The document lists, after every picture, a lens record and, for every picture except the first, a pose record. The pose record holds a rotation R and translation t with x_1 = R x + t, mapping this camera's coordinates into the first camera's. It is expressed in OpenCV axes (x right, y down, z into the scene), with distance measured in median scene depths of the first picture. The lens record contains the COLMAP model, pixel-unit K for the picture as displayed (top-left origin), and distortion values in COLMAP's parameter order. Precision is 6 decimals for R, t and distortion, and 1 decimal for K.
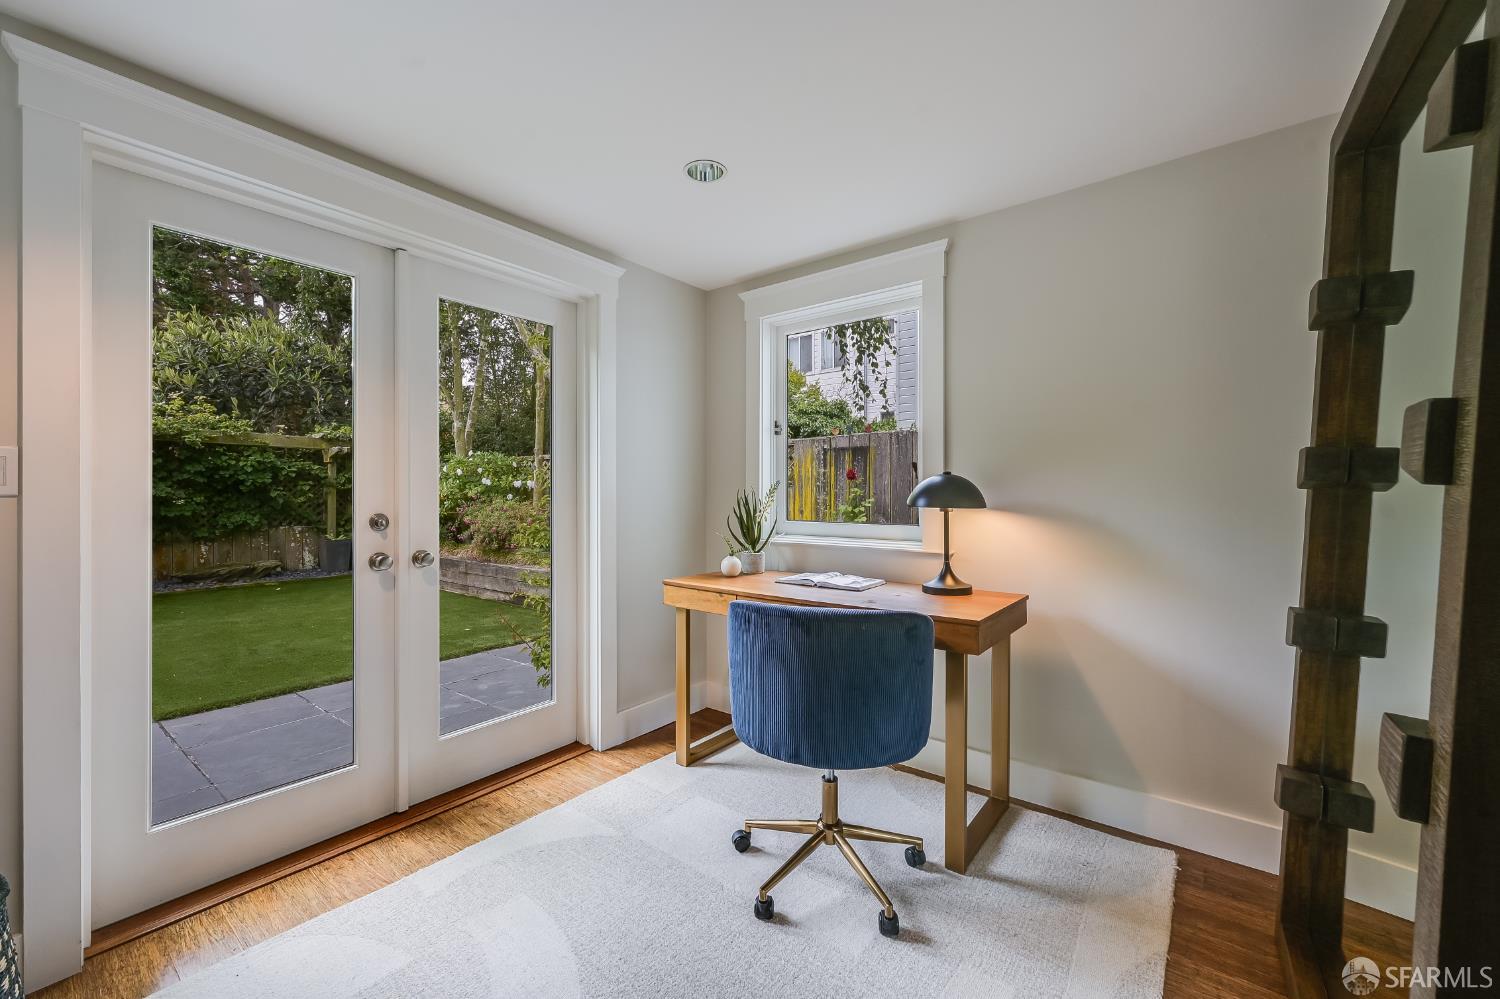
lens RADIAL K [[597.9, 0, 750.0], [0, 597.9, 499.5], [0, 0, 1]] dist [-0.000234, -0.000224]
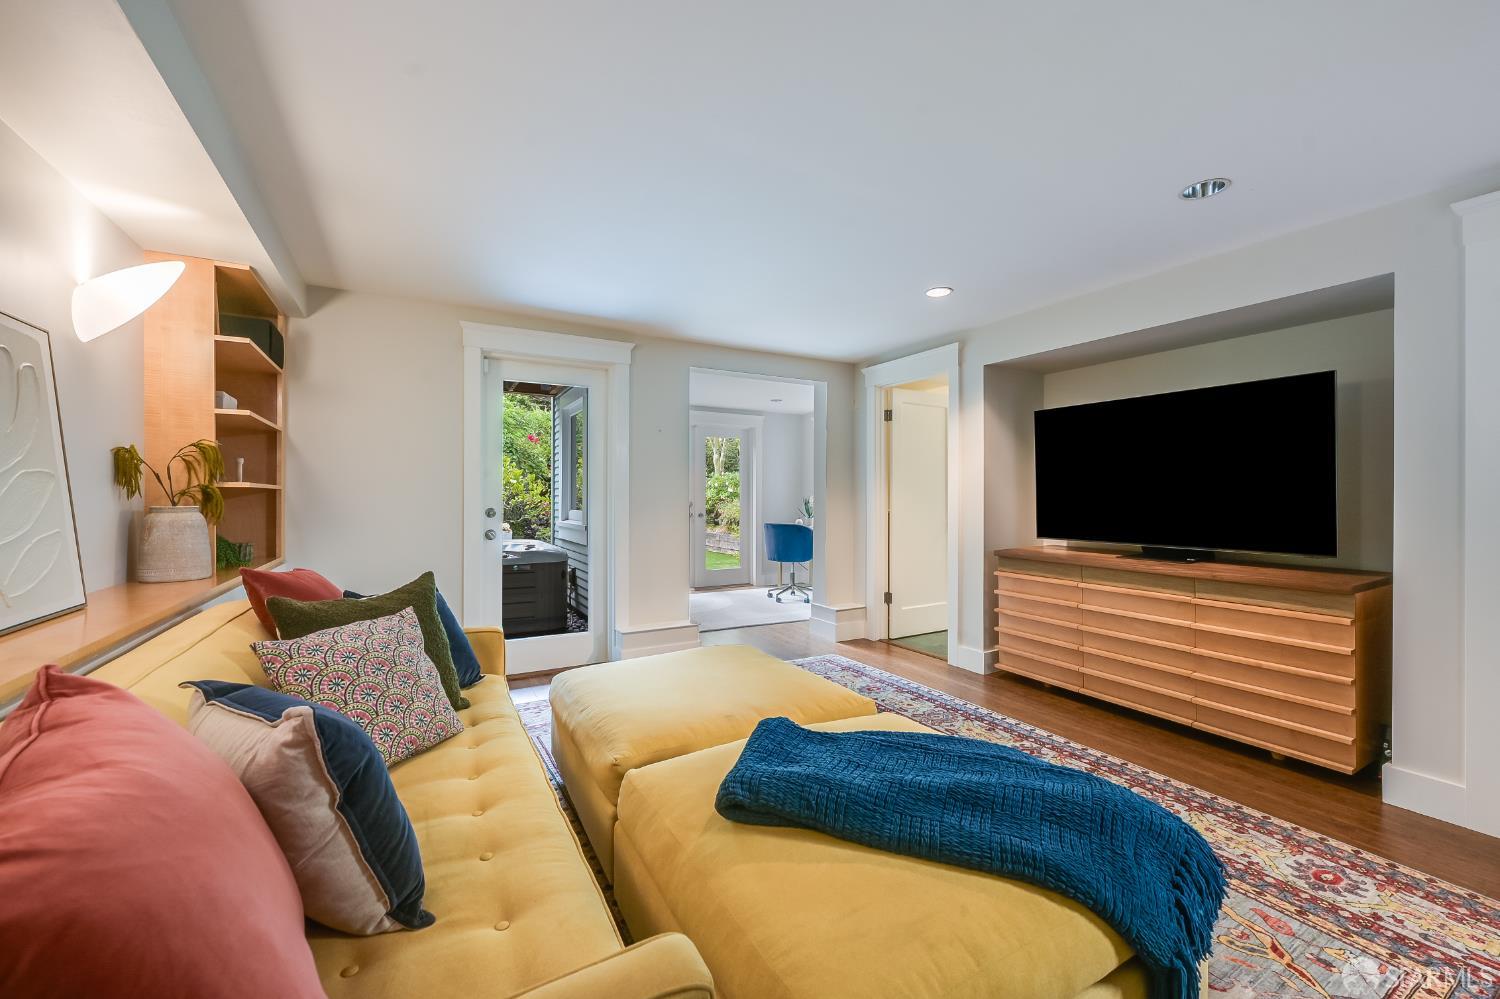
lens RADIAL K [[597.9, 0, 750.0], [0, 597.9, 499.5], [0, 0, 1]] dist [-0.000234, -0.000224]
pose [[0.918565, 0.004852, -0.395240, 0.293200], [-0.007921, 0.999950, -0.006134, 0.008187], [0.395191, 0.008765, 0.918557, -0.564916]]
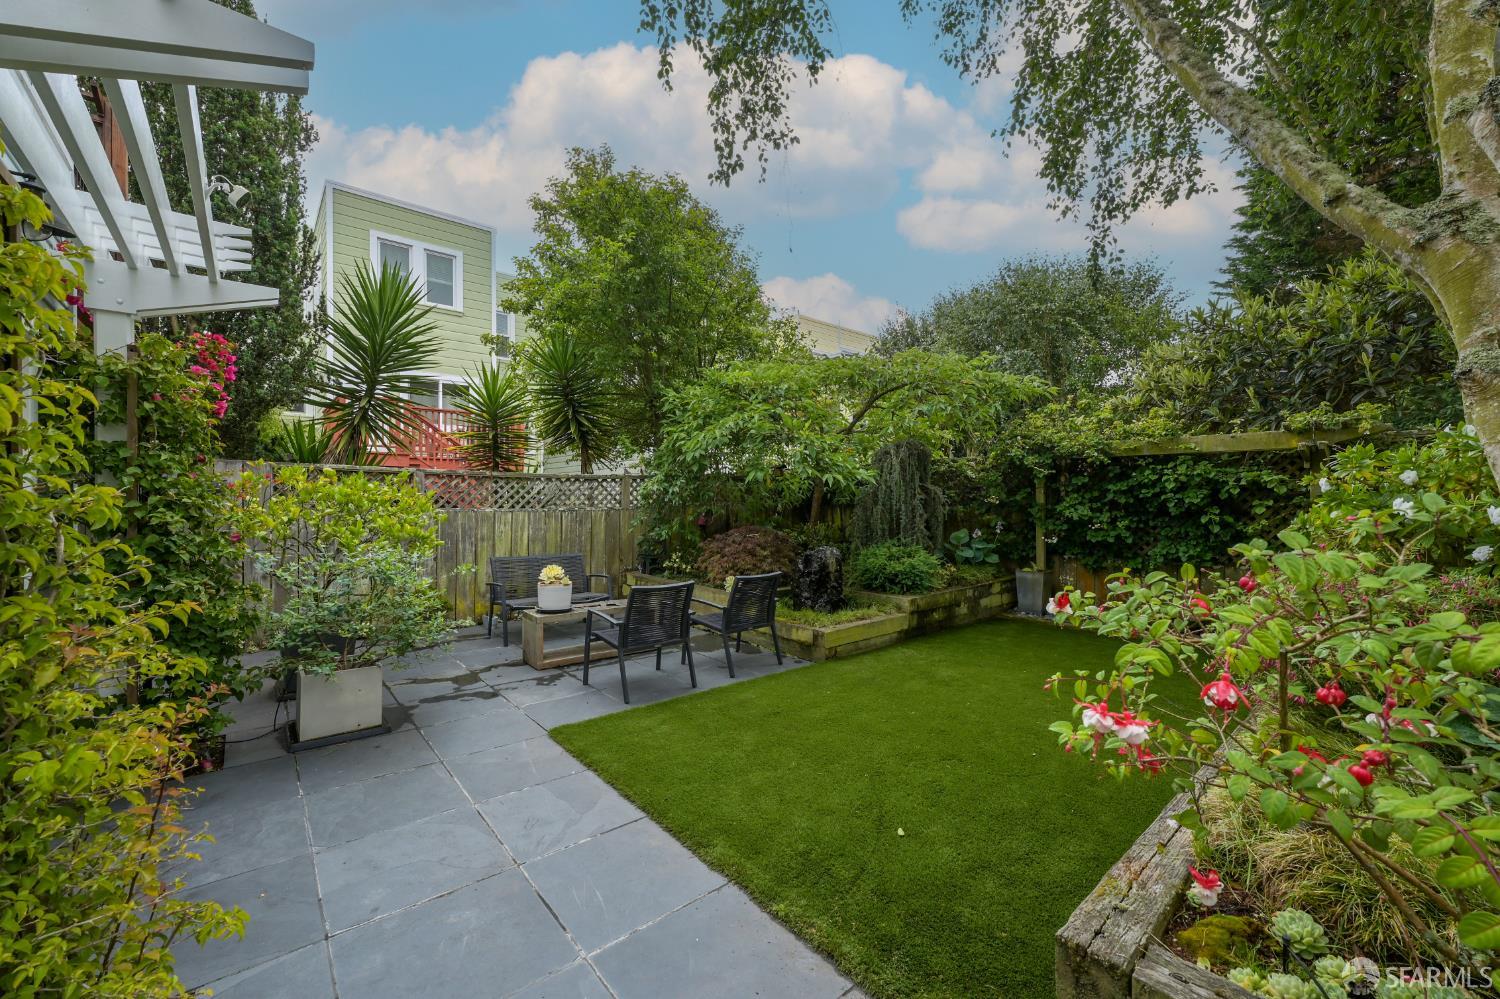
lens RADIAL K [[597.9, 0, 750.0], [0, 597.9, 499.5], [0, 0, 1]] dist [-0.000234, -0.000224]
pose [[-0.207123, 0.000187, -0.978315, 0.011286], [-0.009155, 0.999956, 0.002130, -0.029926], [0.978272, 0.009397, -0.207113, 0.633486]]
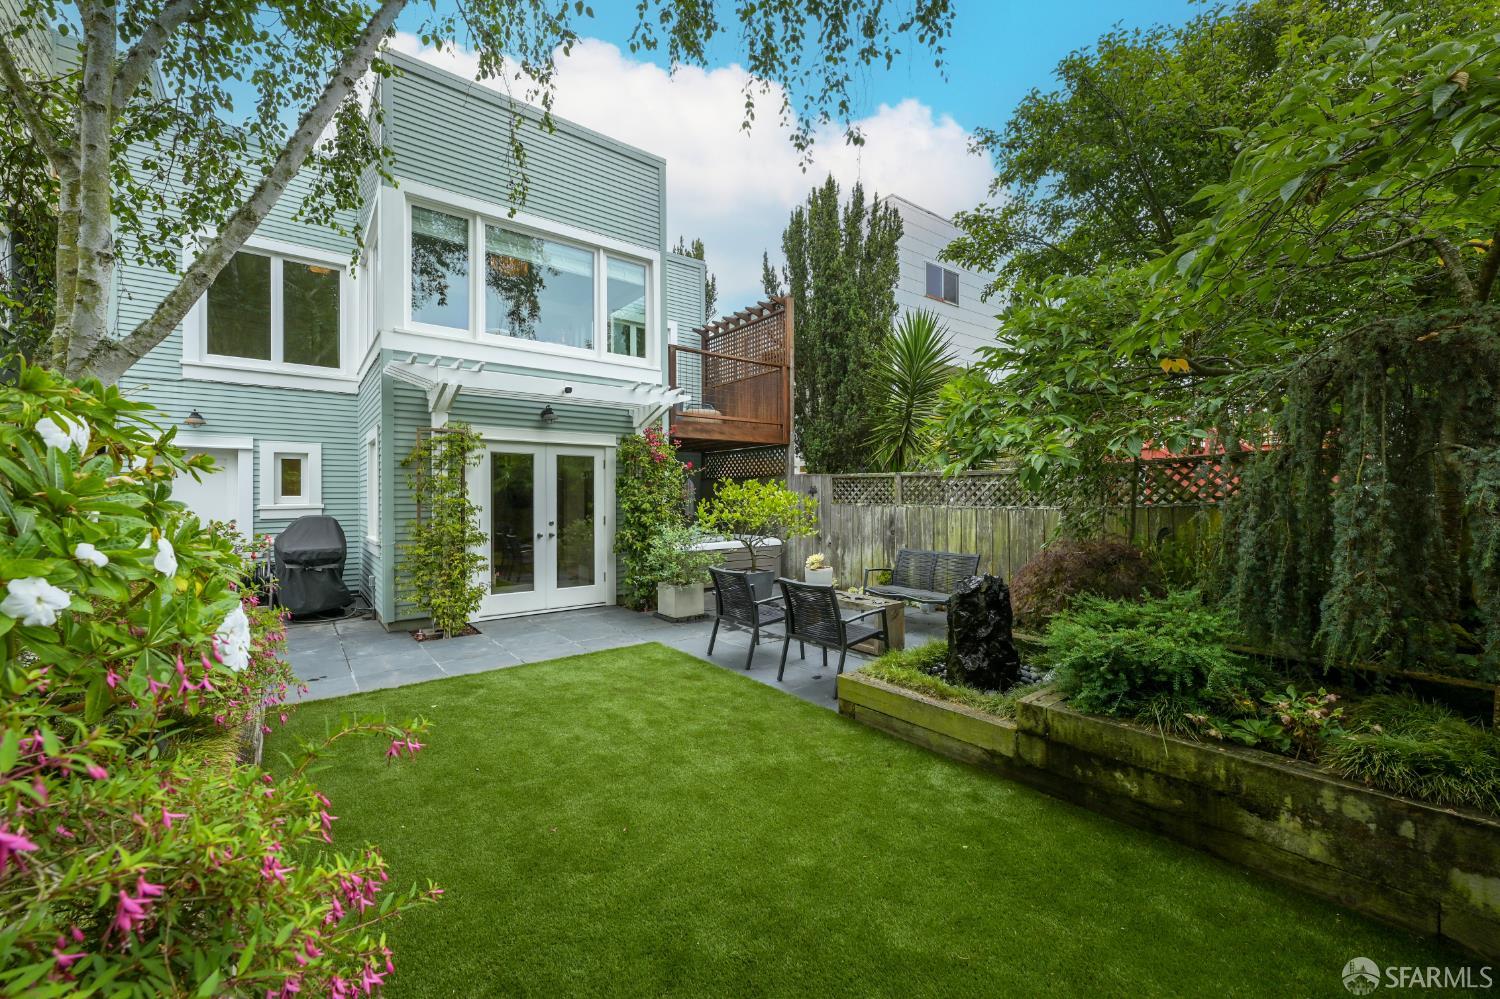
lens RADIAL K [[589.2, 0, 747.2], [0, 589.2, 490.1], [0, 0, 1]] dist [-0.000633, -0.000058]
pose [[-0.968034, 0.011073, 0.250575, -0.678856], [0.009552, 0.999928, -0.007286, -0.031290], [-0.250638, -0.004659, -0.968070, 1.052445]]
